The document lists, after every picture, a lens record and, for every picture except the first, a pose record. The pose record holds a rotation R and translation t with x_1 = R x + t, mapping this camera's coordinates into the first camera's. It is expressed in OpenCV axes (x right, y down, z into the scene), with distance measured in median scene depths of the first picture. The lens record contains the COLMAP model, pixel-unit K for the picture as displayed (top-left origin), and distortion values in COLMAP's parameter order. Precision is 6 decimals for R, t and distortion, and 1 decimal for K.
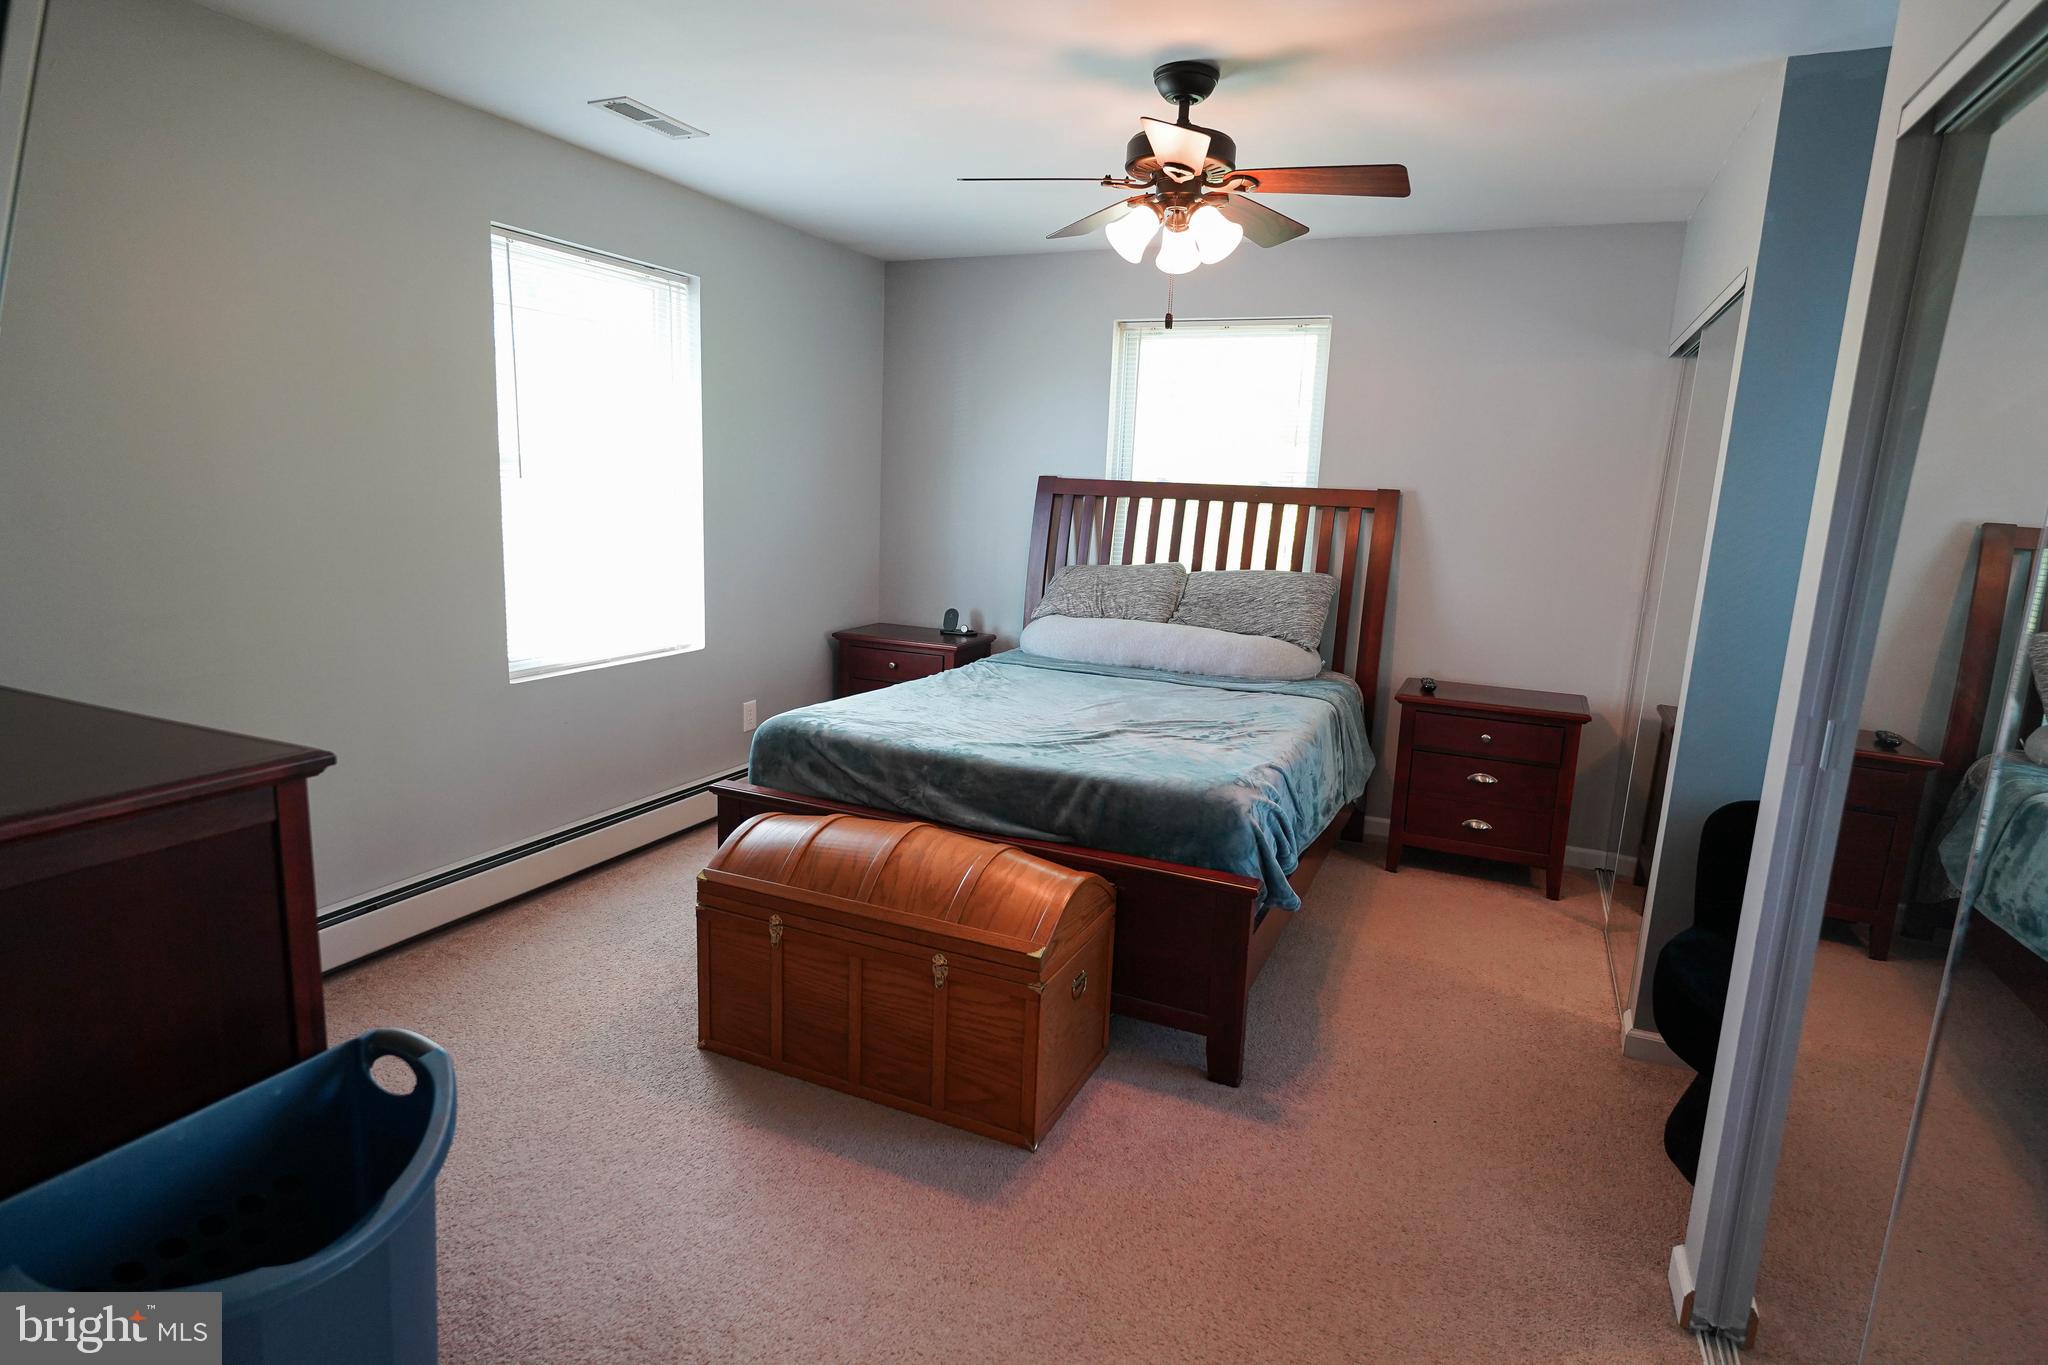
lens RADIAL K [[1099.6, 0, 1024.0], [0, 1099.6, 682.5], [0, 0, 1]] dist [-0.001623, -0.000757]
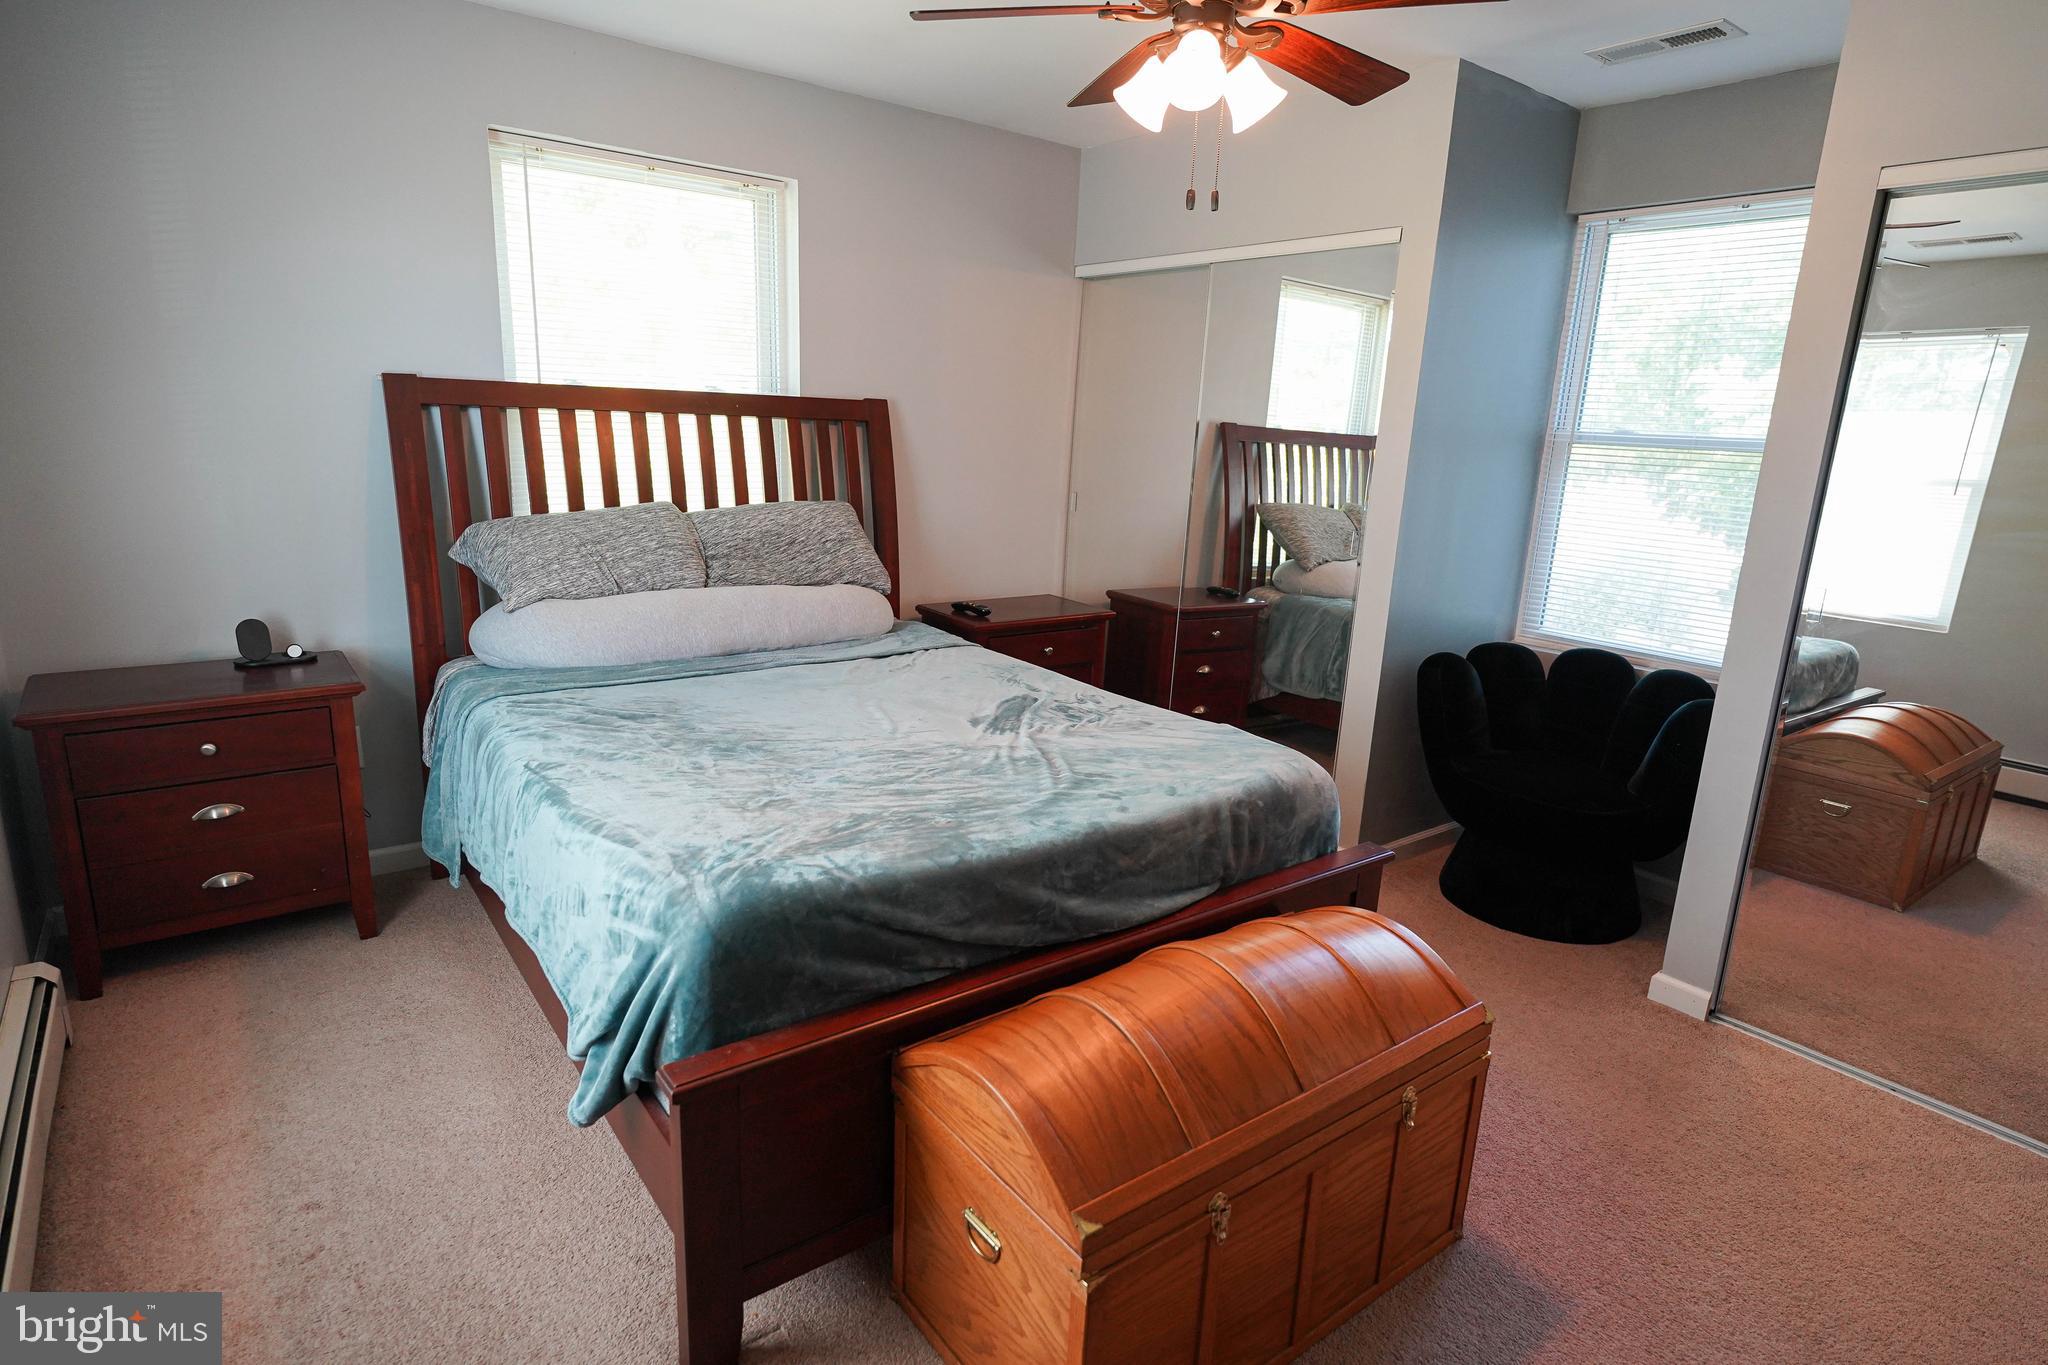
lens RADIAL K [[1099.6, 0, 1024.0], [0, 1099.6, 682.5], [0, 0, 1]] dist [-0.001623, -0.000757]
pose [[0.487332, -0.225275, 0.843658, -0.394316], [0.136699, 0.973919, 0.181094, -0.094747], [-0.862450, 0.027074, 0.505417, 0.448463]]
